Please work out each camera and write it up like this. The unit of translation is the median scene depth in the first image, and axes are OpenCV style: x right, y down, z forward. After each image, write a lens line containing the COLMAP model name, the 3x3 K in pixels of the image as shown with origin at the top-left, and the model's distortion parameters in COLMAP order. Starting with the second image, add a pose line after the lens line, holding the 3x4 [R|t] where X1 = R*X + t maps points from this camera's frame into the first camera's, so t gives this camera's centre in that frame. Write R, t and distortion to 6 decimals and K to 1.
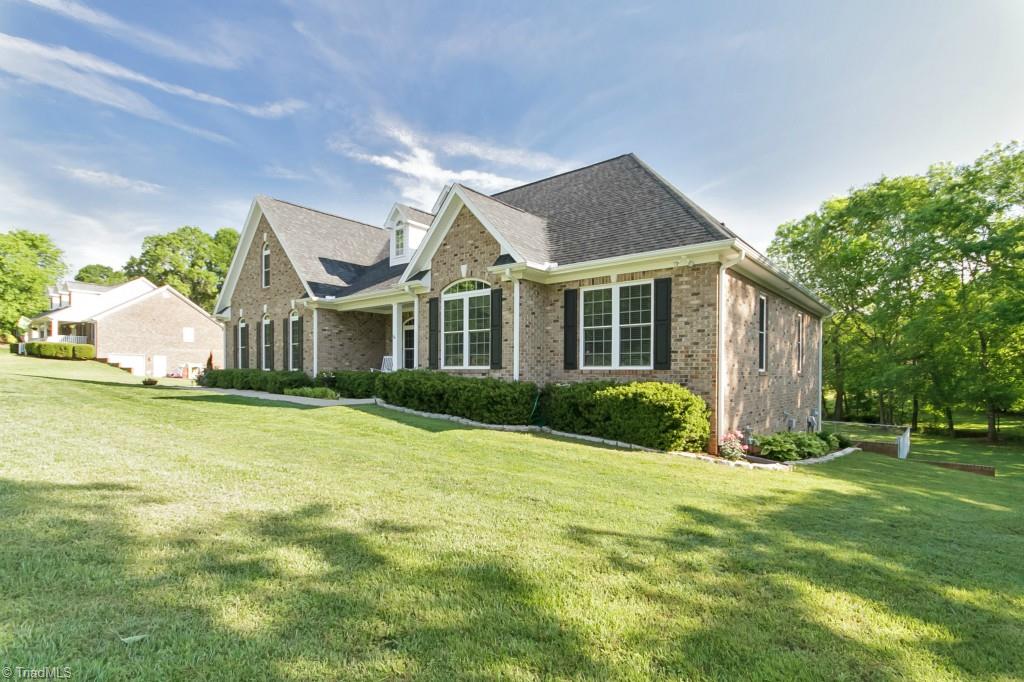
lens RADIAL K [[476.0, 0, 512.4], [0, 476.0, 351.6], [0, 0, 1]] dist [0.021635, 0.000484]
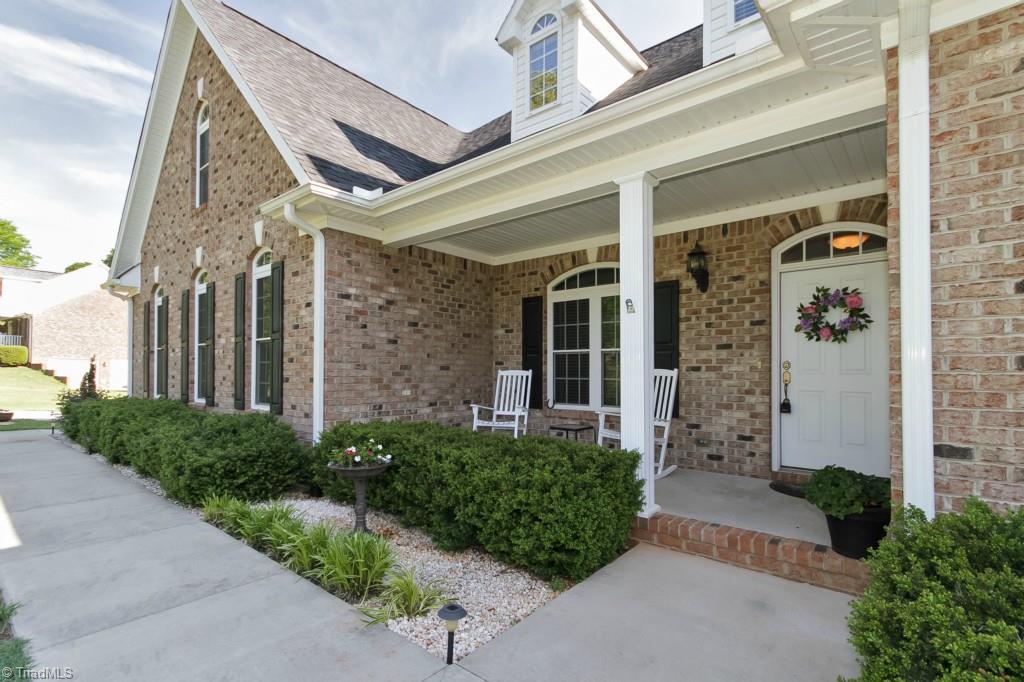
lens RADIAL K [[473.9, 0, 535.2], [0, 473.9, 342.2], [0, 0, 1]] dist [0.000909, 0.000023]
pose [[0.999146, -0.003080, 0.041199, -0.249231], [0.003936, 0.999778, -0.020709, -0.004832], [-0.041126, 0.020854, 0.998936, 0.601239]]
